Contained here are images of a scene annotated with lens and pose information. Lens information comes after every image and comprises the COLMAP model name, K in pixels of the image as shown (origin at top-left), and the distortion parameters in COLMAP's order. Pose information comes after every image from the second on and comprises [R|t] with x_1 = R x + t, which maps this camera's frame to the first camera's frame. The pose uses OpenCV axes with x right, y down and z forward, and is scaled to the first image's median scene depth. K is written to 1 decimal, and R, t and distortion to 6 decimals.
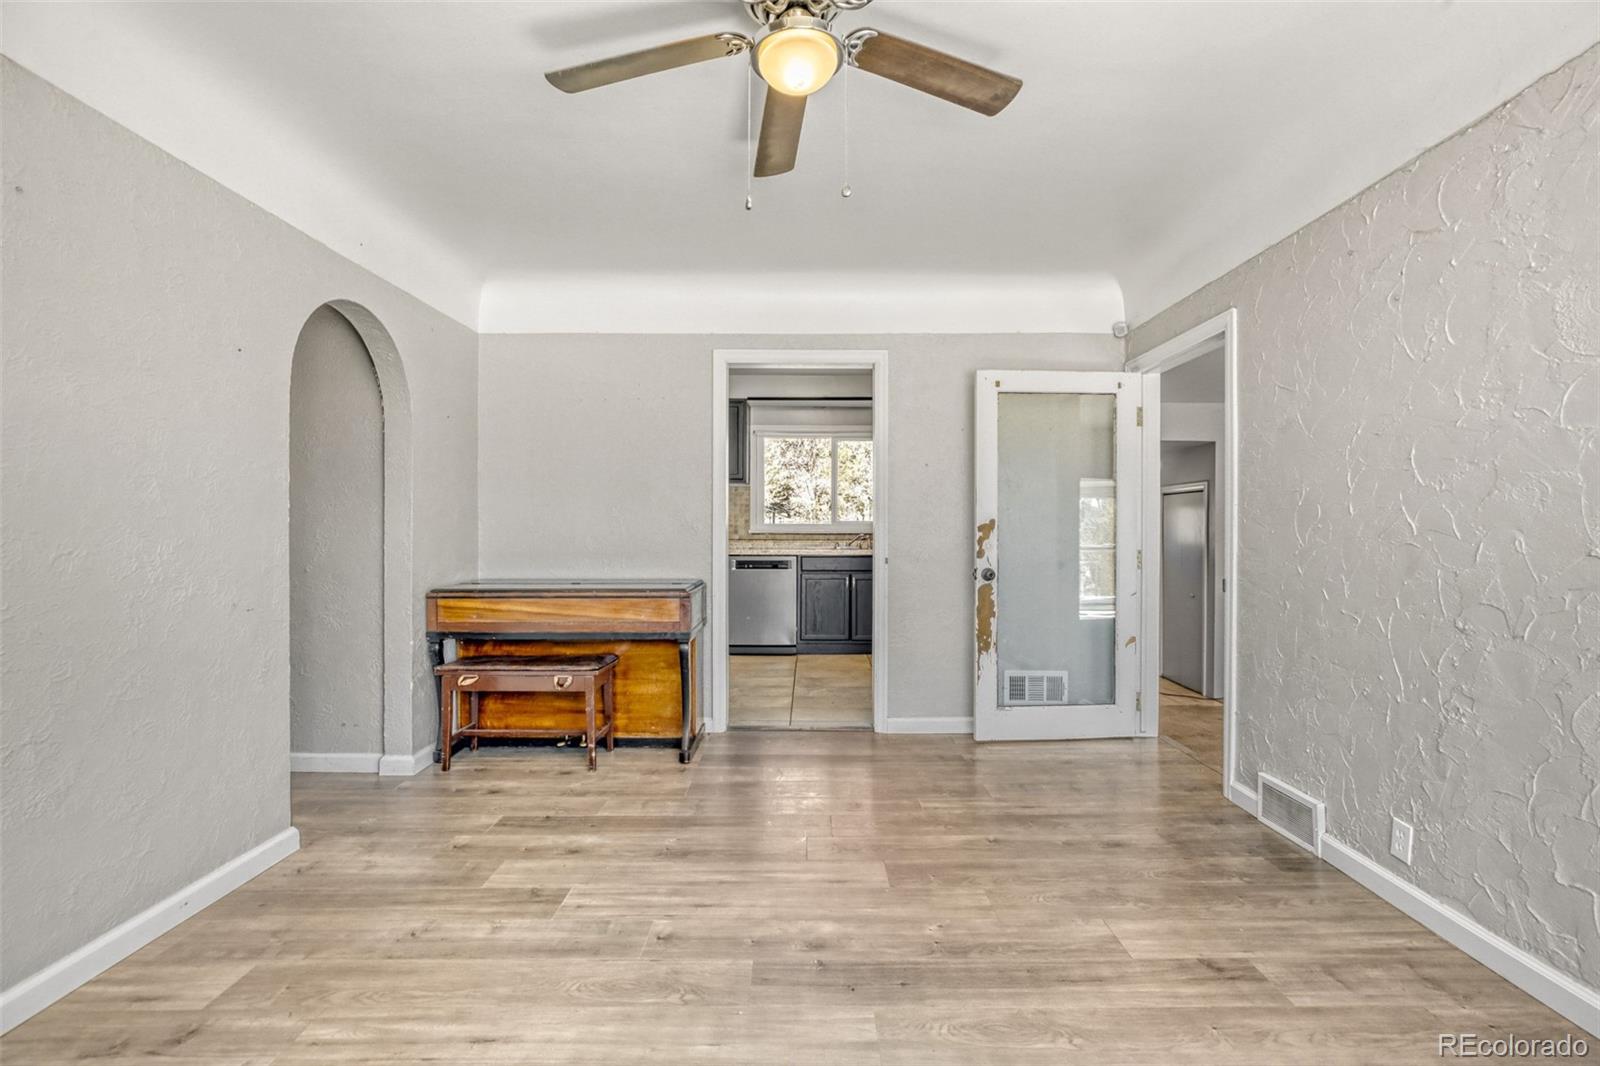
lens RADIAL K [[801.9, 0, 799.6], [0, 801.9, 522.1], [0, 0, 1]] dist [0.119652, 0.000144]
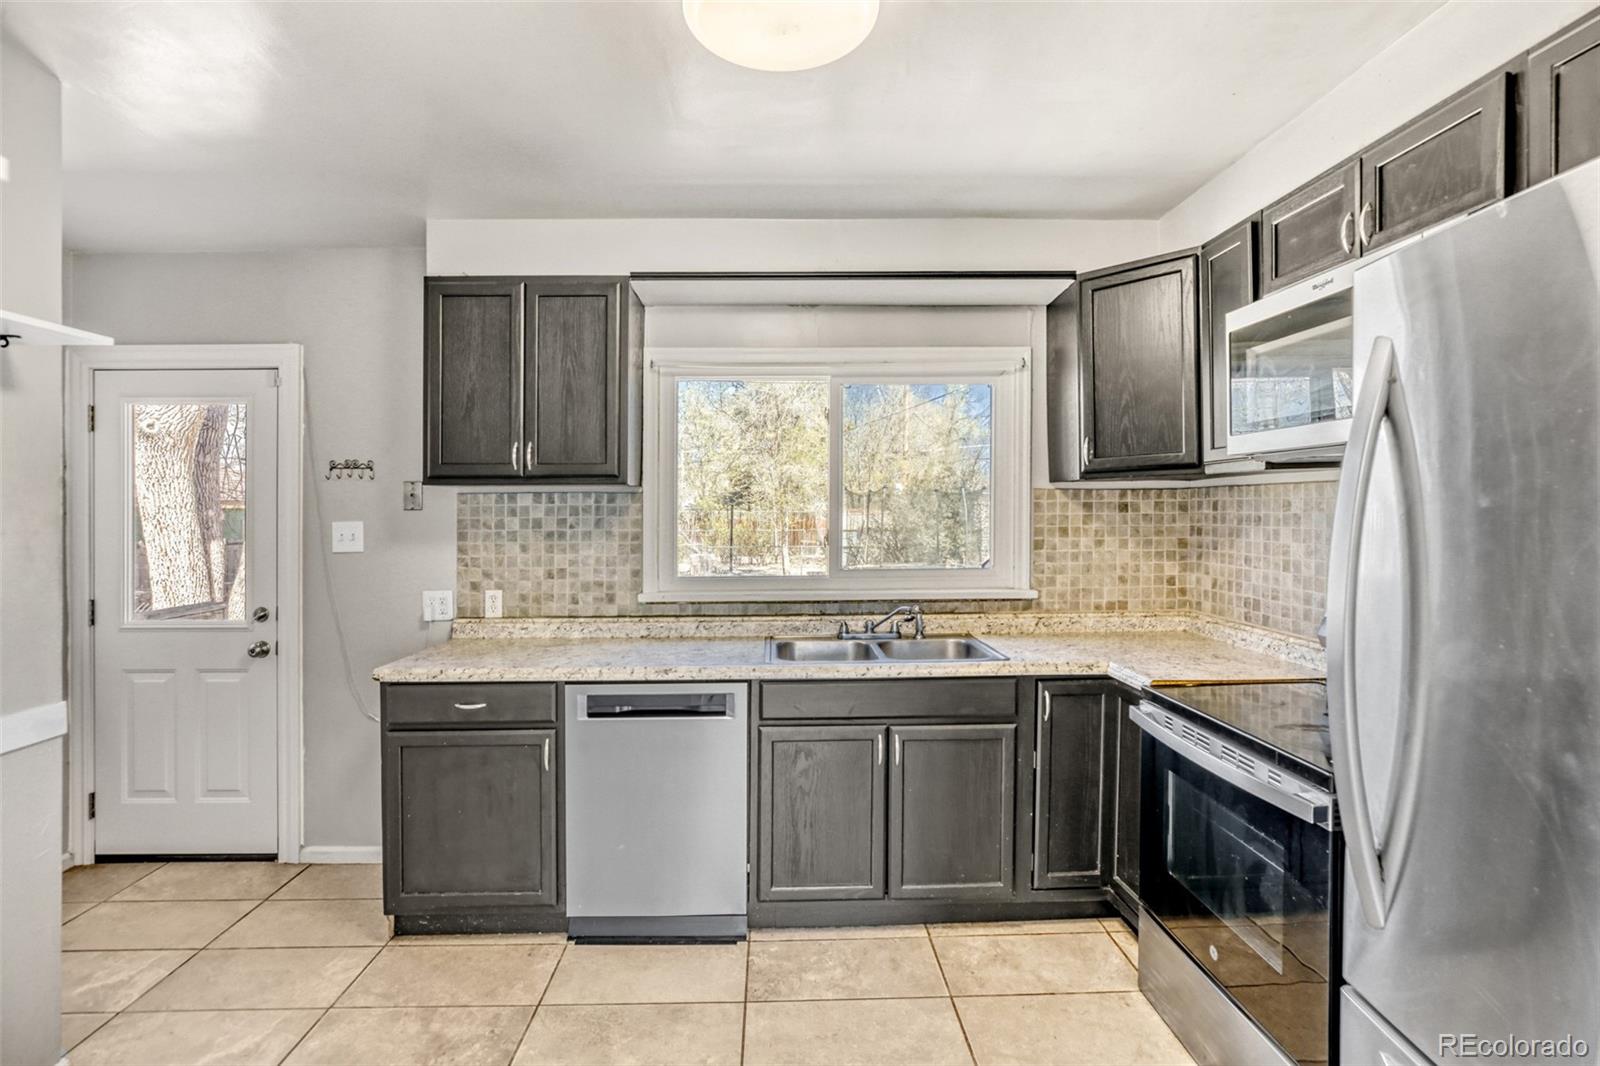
lens RADIAL K [[801.9, 0, 799.6], [0, 801.9, 522.1], [0, 0, 1]] dist [0.119652, 0.000144]
pose [[0.998962, -0.002359, 0.045501, 0.003634], [0.001514, 0.999826, 0.018594, -0.040380], [-0.045537, -0.018506, 0.998791, 0.611864]]
